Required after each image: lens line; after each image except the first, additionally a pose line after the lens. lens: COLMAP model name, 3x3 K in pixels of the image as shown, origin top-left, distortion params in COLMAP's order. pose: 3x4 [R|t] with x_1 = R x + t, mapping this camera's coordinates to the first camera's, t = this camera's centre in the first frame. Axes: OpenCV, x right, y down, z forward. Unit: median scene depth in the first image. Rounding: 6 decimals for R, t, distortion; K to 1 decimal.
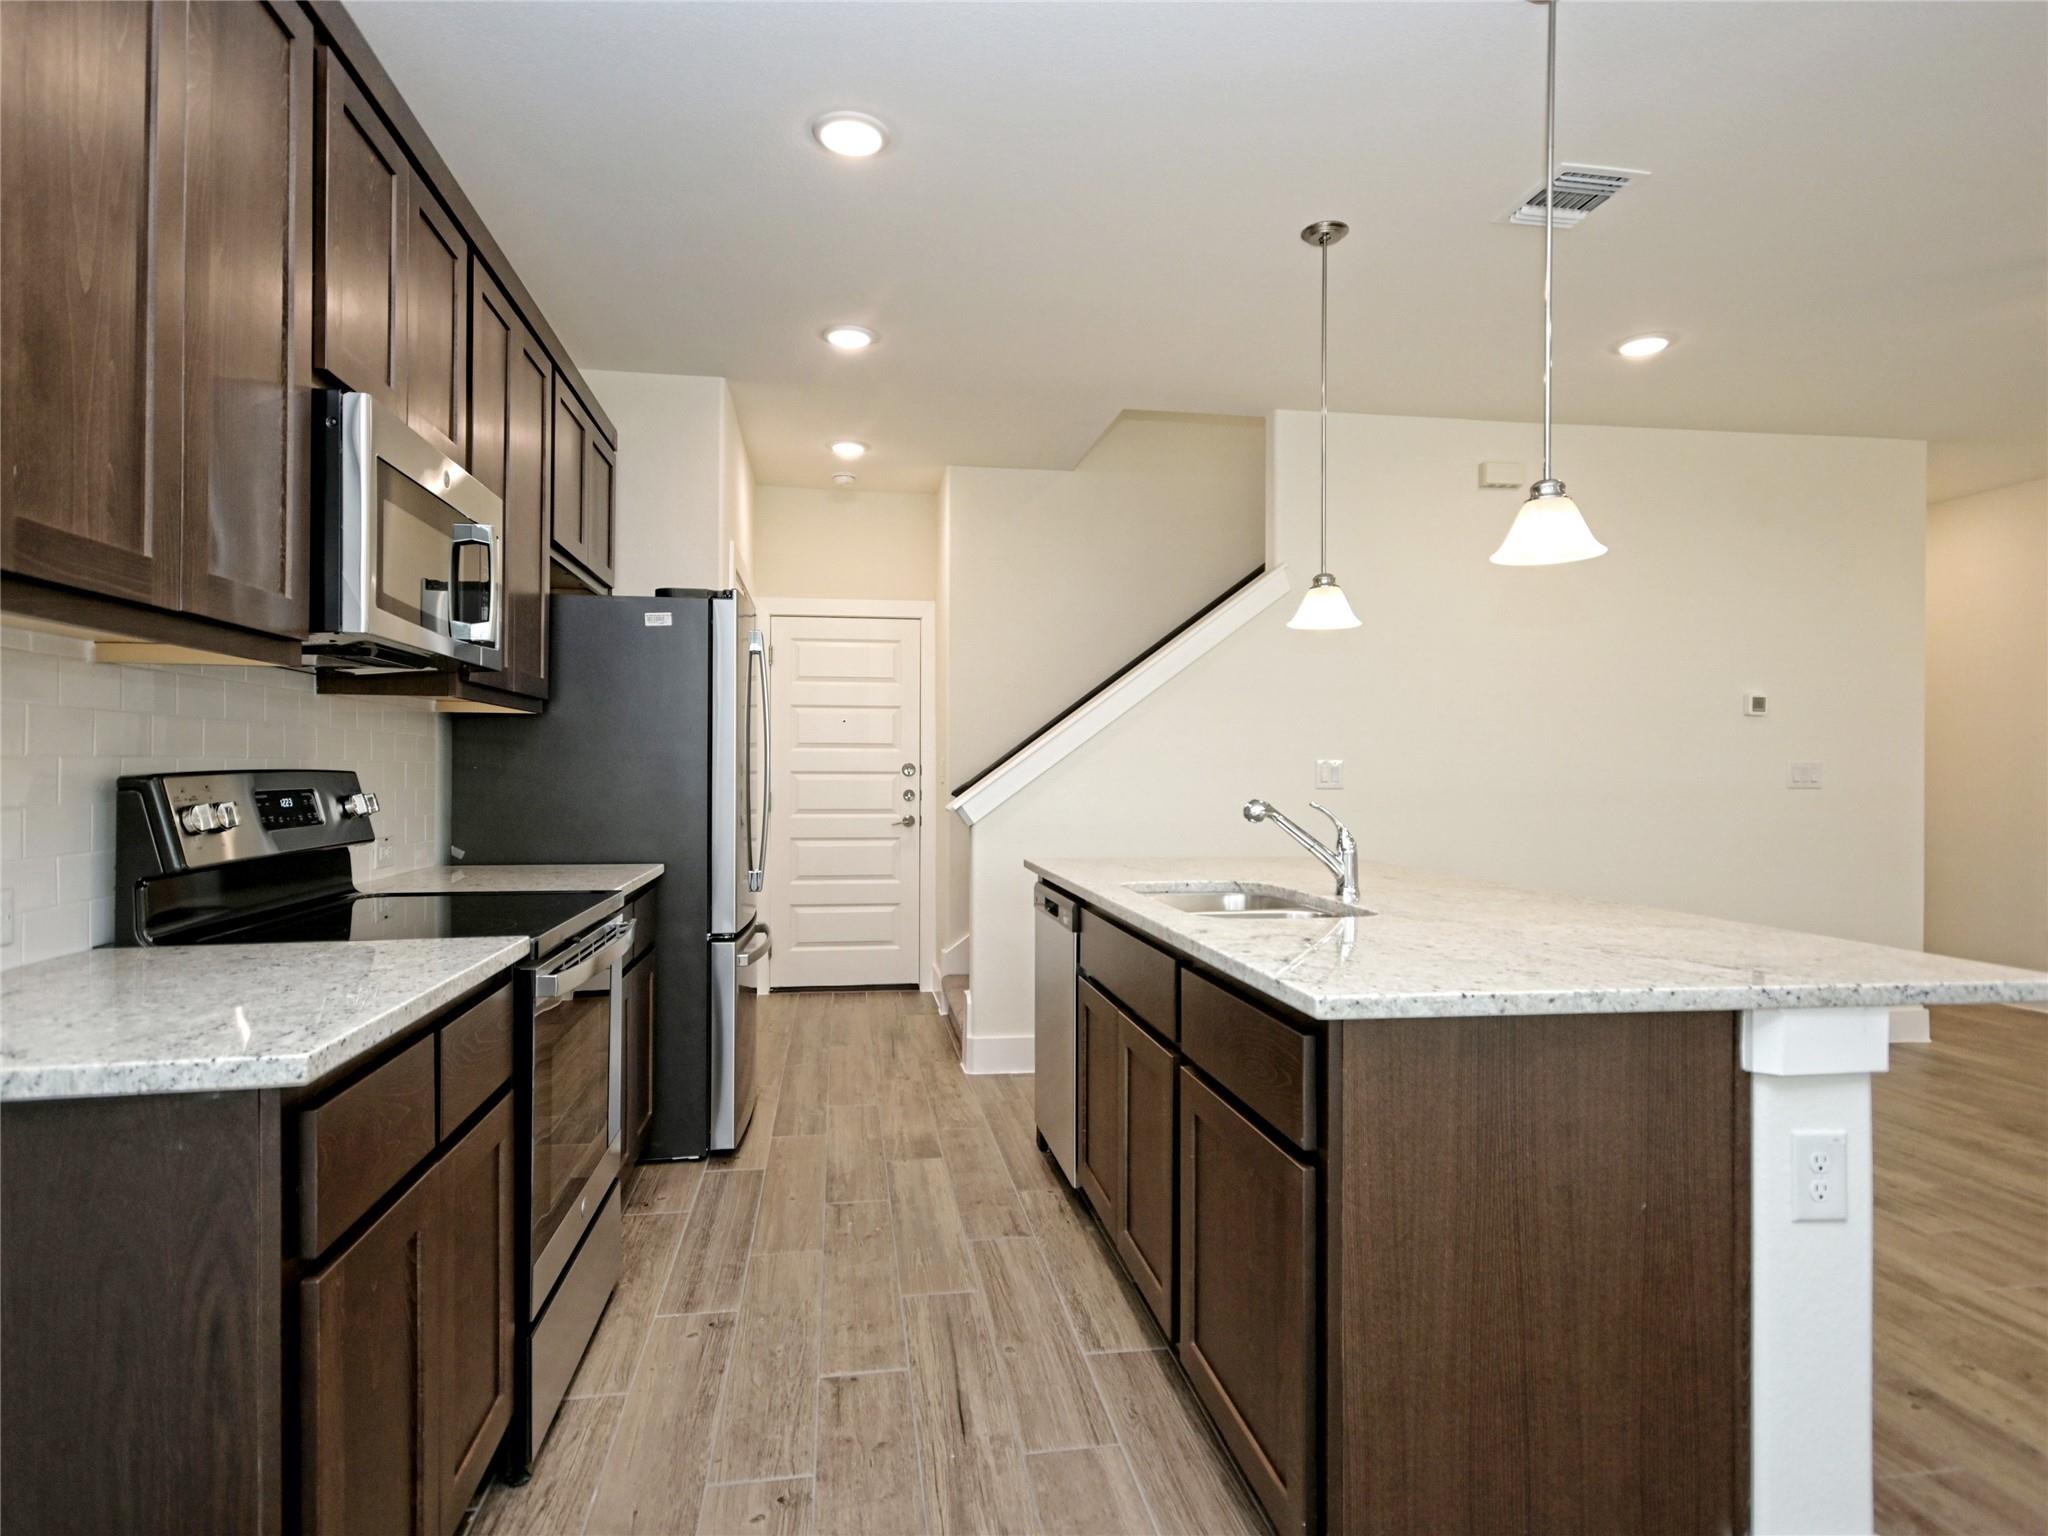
lens RADIAL K [[1098.1, 0, 1017.3], [0, 1098.1, 782.6], [0, 0, 1]] dist [0.021714, 0.000673]
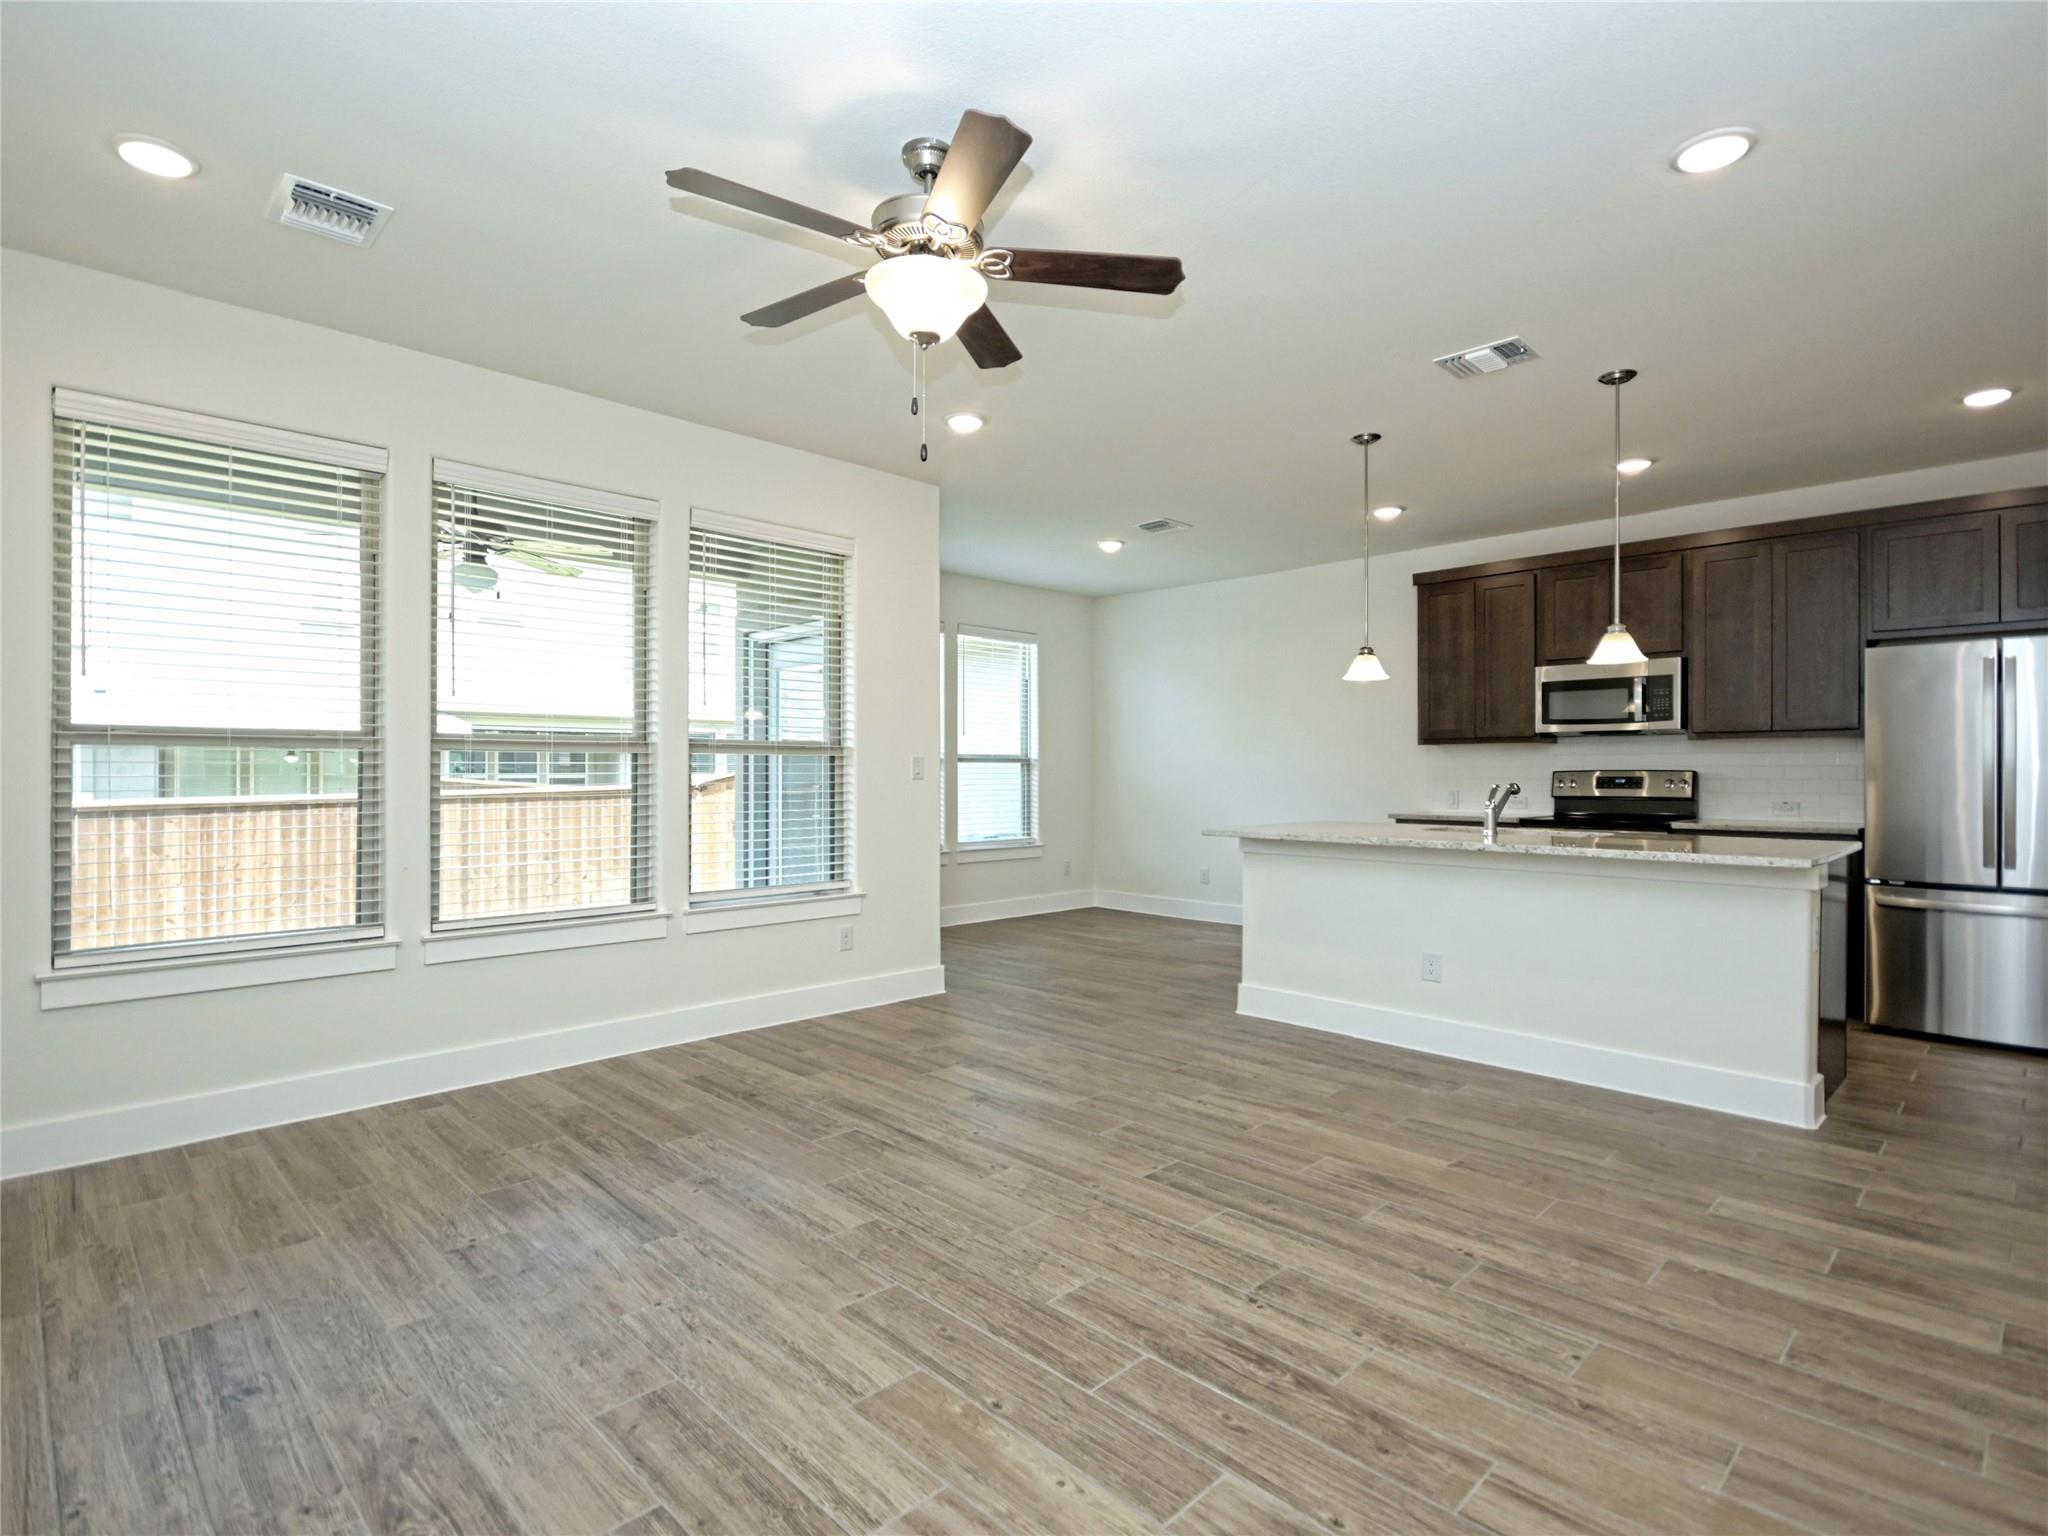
lens RADIAL K [[1034.9, 0, 1013.2], [0, 1034.9, 761.8], [0, 0, 1]] dist [0.001317, -0.004038]
pose [[-0.804891, -0.012049, -0.593301, 1.589738], [-0.012288, 0.999918, -0.003637, -0.005879], [0.593296, 0.004363, -0.804973, 1.544134]]
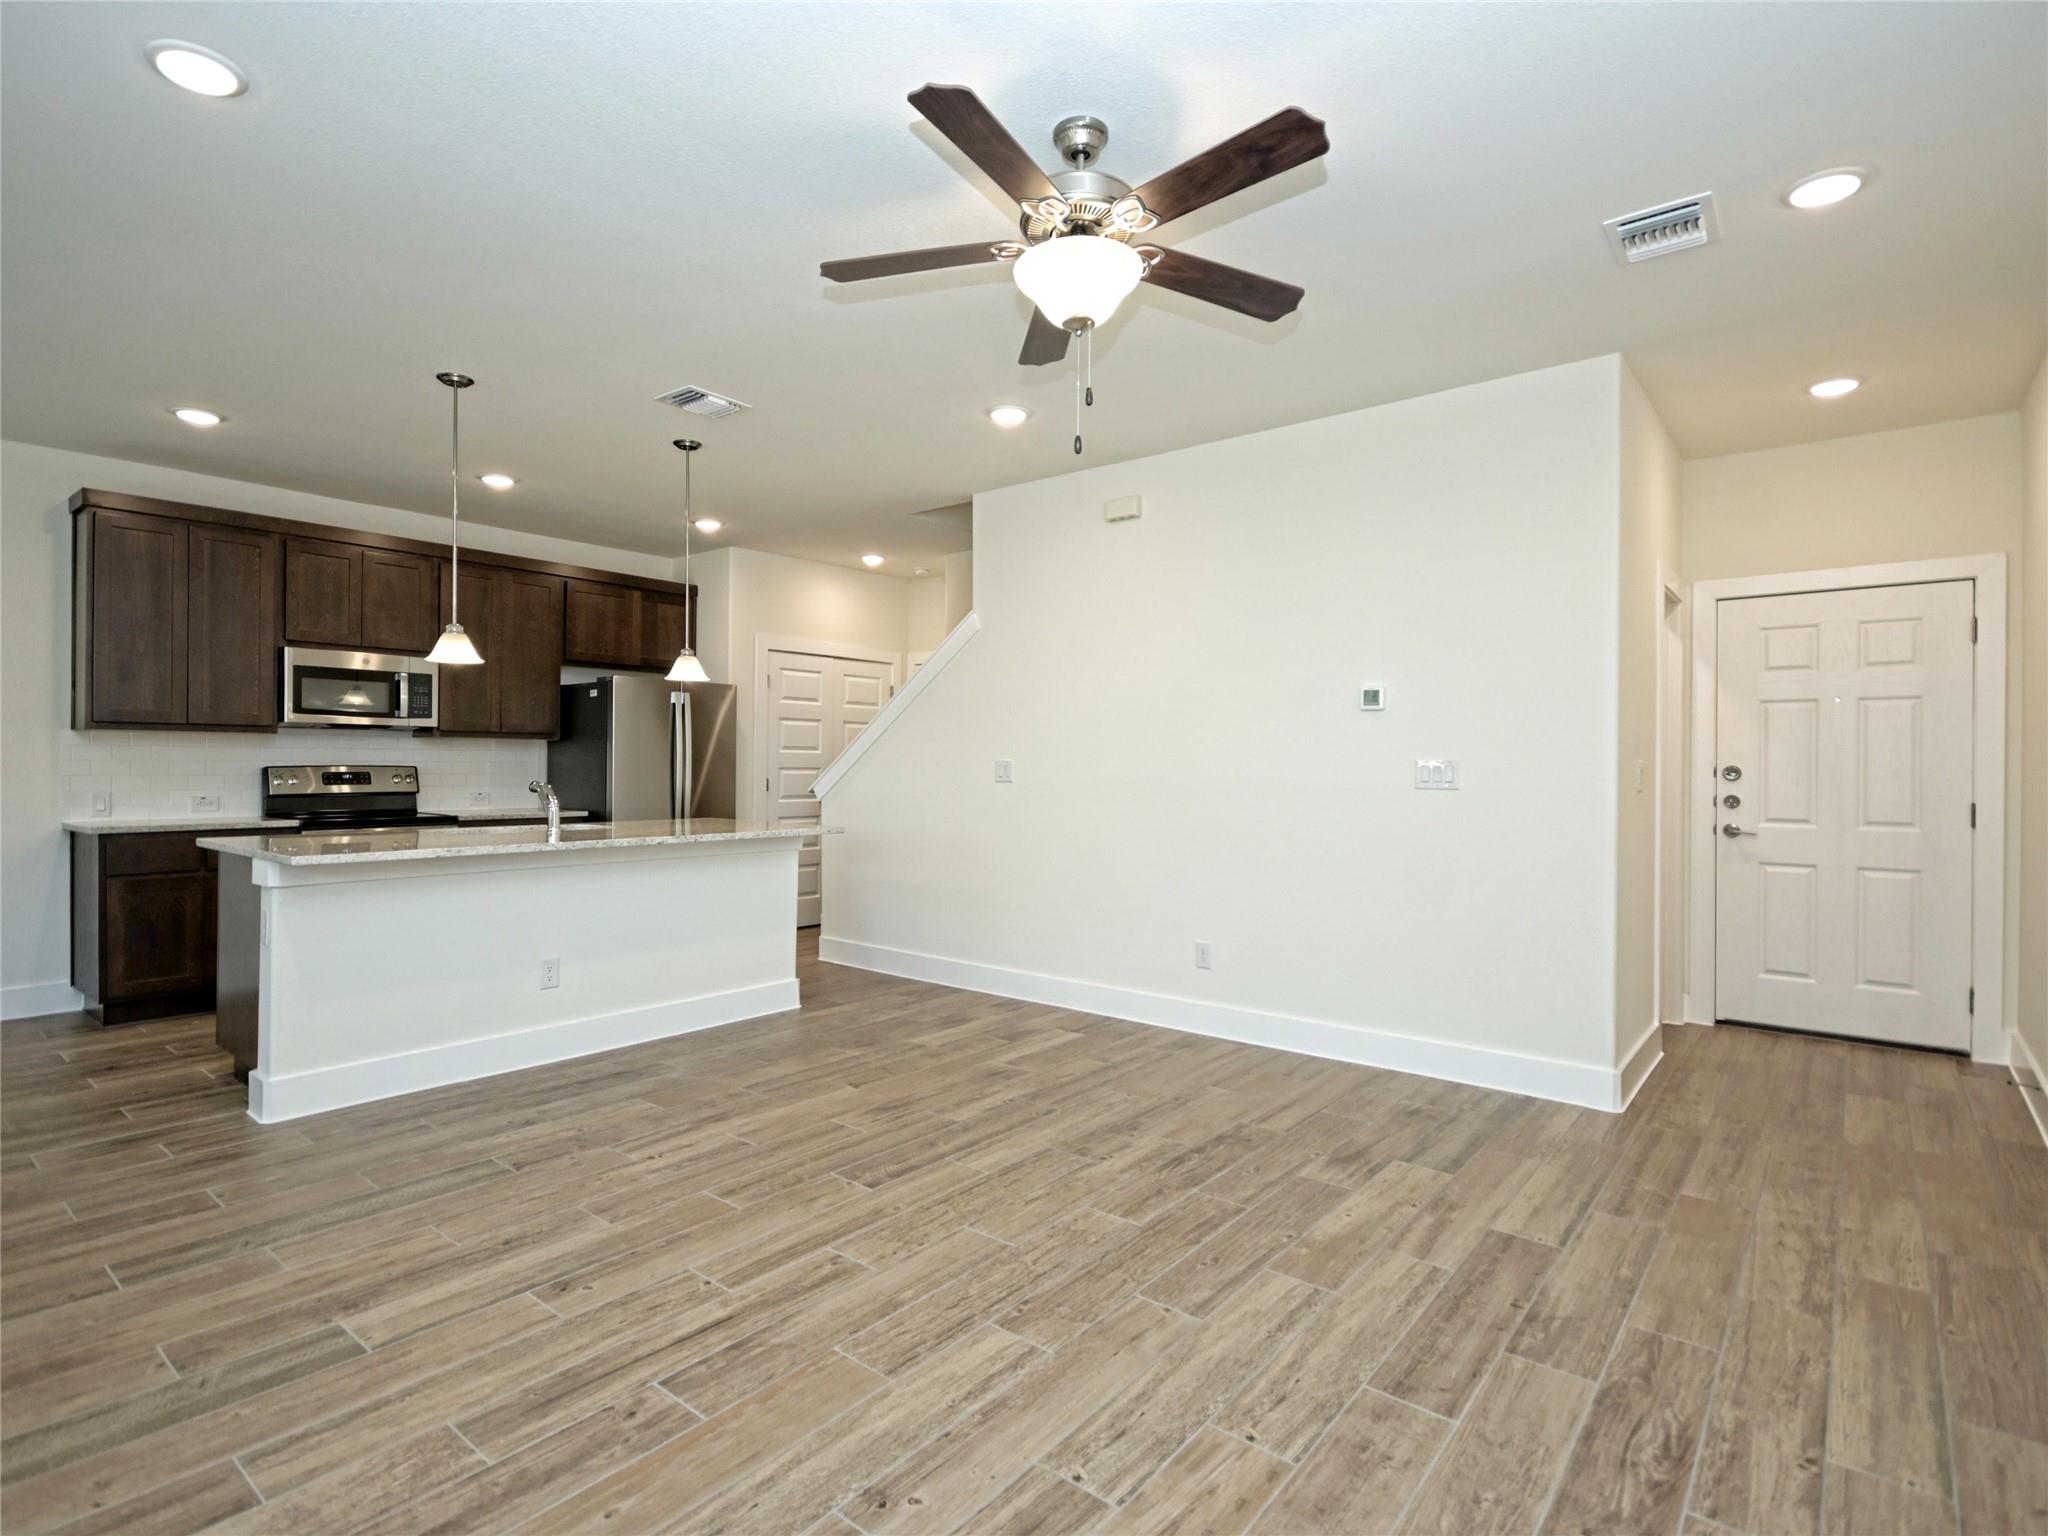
lens RADIAL K [[1034.9, 0, 1015.1], [0, 1034.9, 770.4], [0, 0, 1]] dist [0.001317, -0.004038]
pose [[0.685036, 0.001452, -0.728508, 1.693900], [-0.011172, 0.999901, -0.008512, -0.000364], [0.728423, 0.013970, 0.684985, 0.296358]]
